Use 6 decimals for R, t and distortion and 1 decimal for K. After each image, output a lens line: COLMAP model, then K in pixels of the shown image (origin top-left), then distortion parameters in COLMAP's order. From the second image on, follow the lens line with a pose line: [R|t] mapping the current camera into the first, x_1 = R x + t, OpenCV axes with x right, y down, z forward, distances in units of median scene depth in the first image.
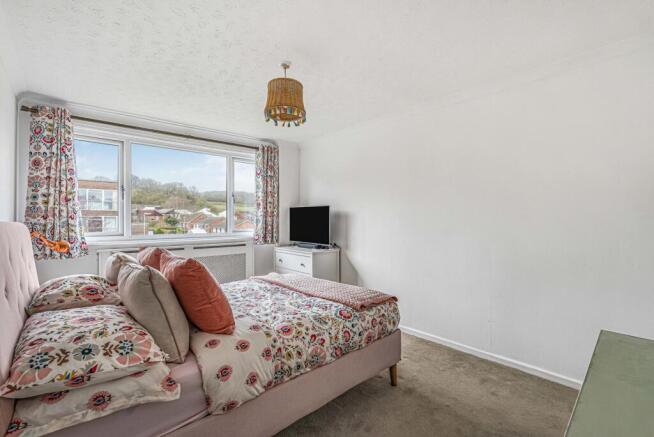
lens RADIAL K [[293.8, 0, 329.2], [0, 293.8, 218.2], [0, 0, 1]] dist [-0.002381, -0.000066]
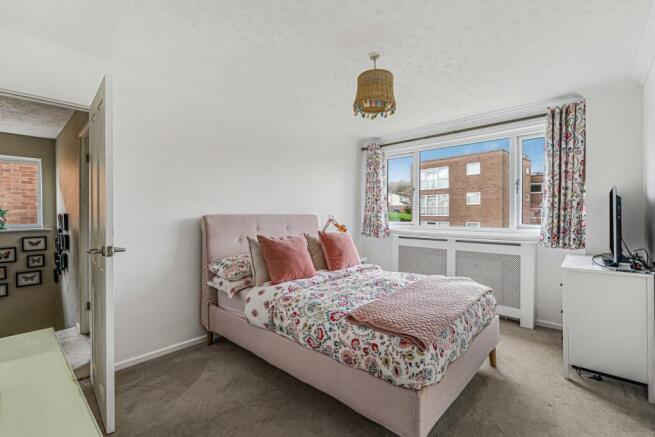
lens RADIAL K [[294.2, 0, 329.7], [0, 294.2, 218.2], [0, 0, 1]] dist [-0.002381, -0.000066]
pose [[0.092980, 0.021889, -0.995427, 0.707179], [0.006644, 0.999722, 0.022604, -0.004113], [0.995646, -0.008715, 0.092809, 0.648850]]
